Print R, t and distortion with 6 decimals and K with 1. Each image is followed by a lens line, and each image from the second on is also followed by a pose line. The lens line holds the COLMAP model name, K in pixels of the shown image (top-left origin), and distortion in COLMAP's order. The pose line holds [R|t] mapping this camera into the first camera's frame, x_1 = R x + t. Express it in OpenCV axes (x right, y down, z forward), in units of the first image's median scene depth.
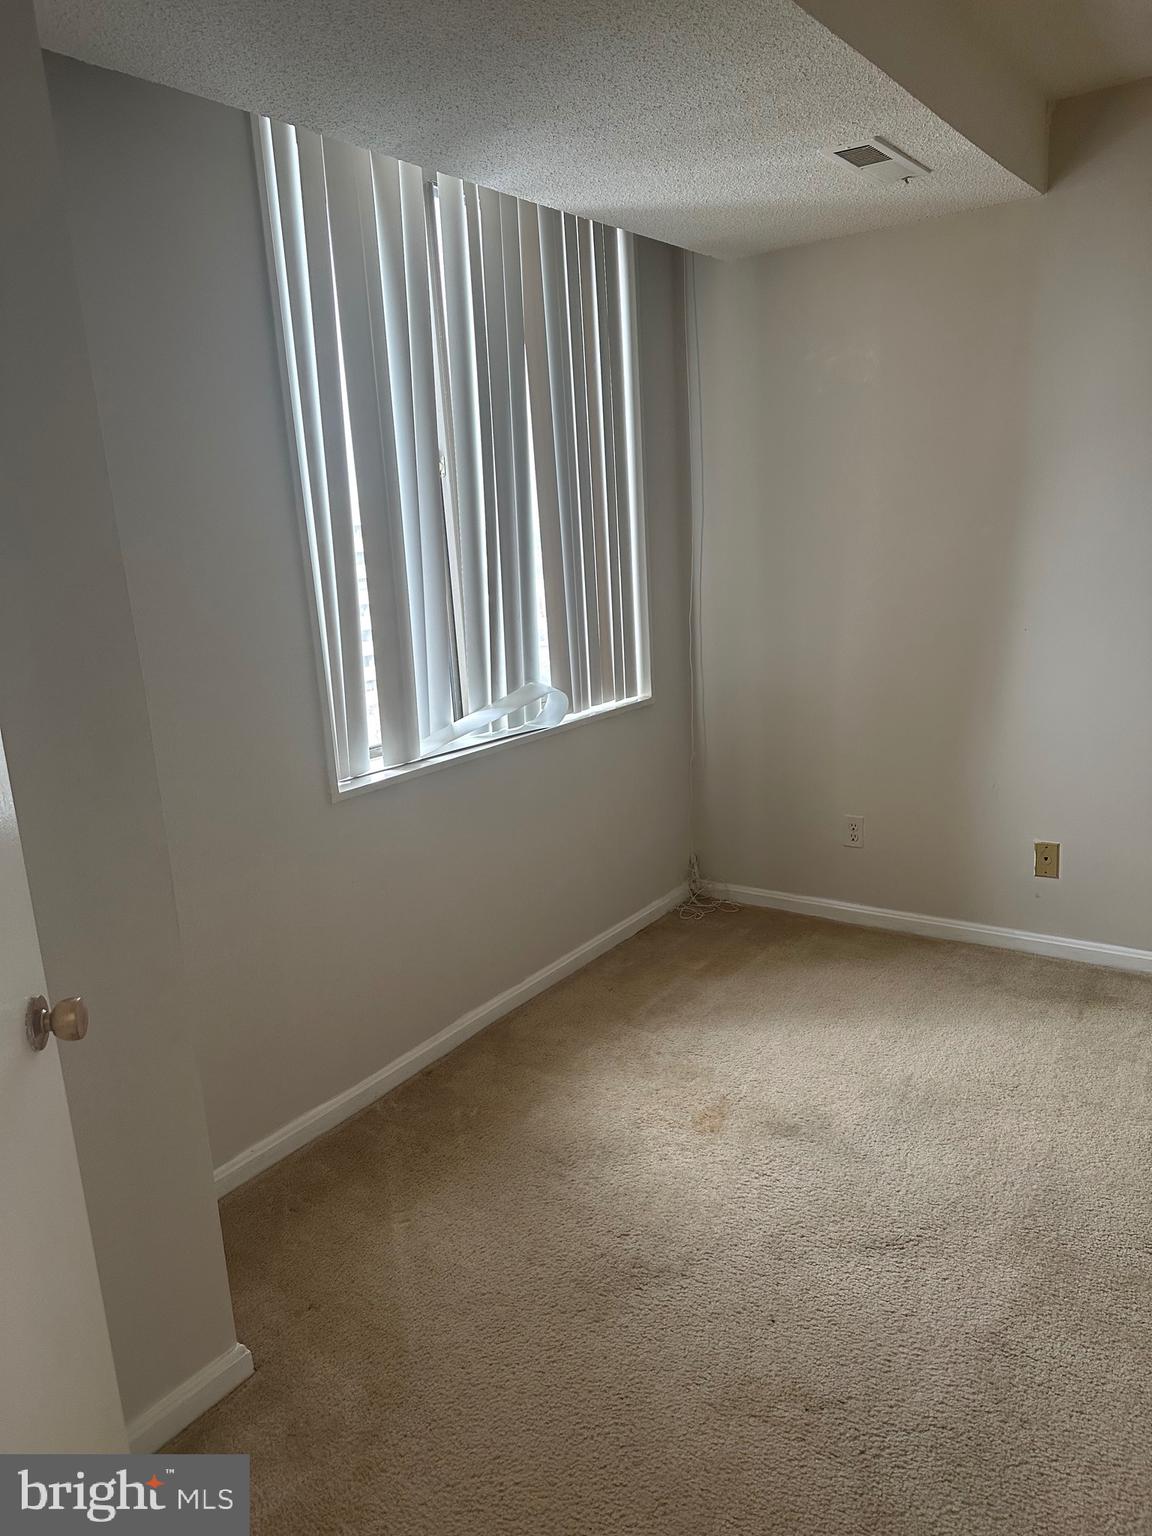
lens RADIAL K [[1093.2, 0, 576.0], [0, 1093.2, 768.0], [0, 0, 1]] dist [-0.000208, -0.005753]
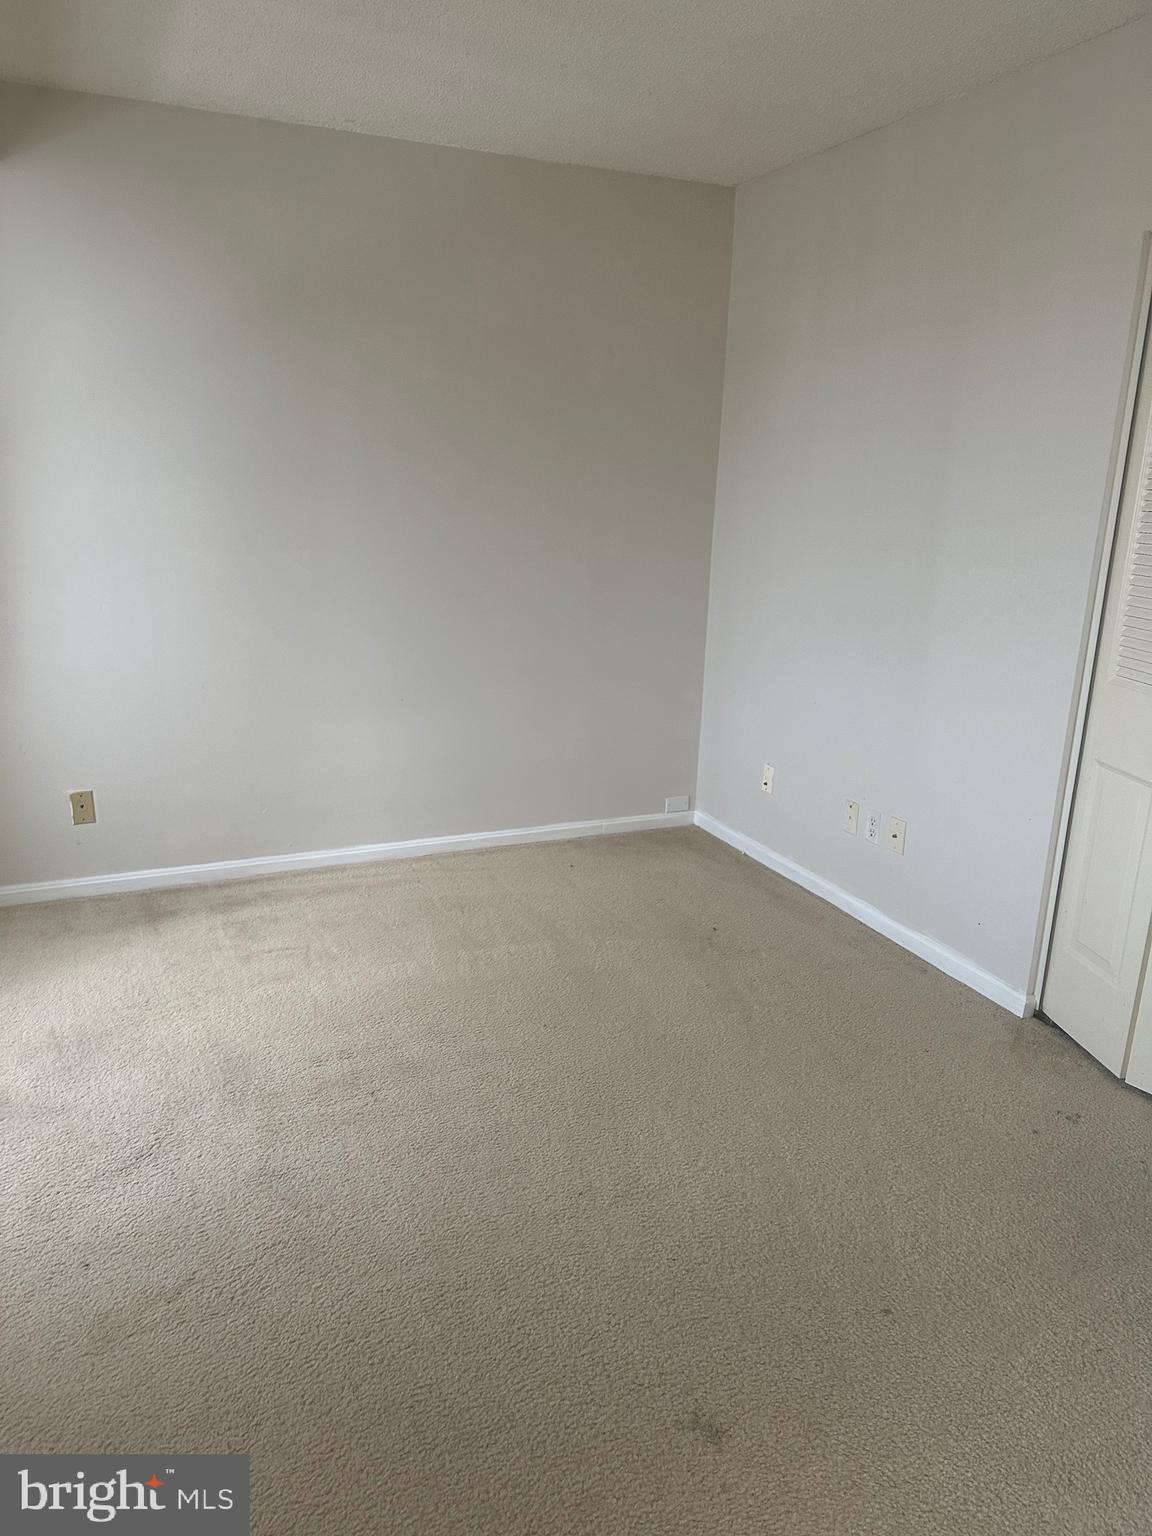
lens RADIAL K [[1093.2, 0, 576.0], [0, 1093.2, 768.0], [0, 0, 1]] dist [-0.000208, -0.005753]
pose [[0.506965, -0.162278, 0.846553, -0.285429], [0.141285, 0.984480, 0.104108, 0.003147], [-0.850309, 0.066826, 0.522024, 0.031601]]
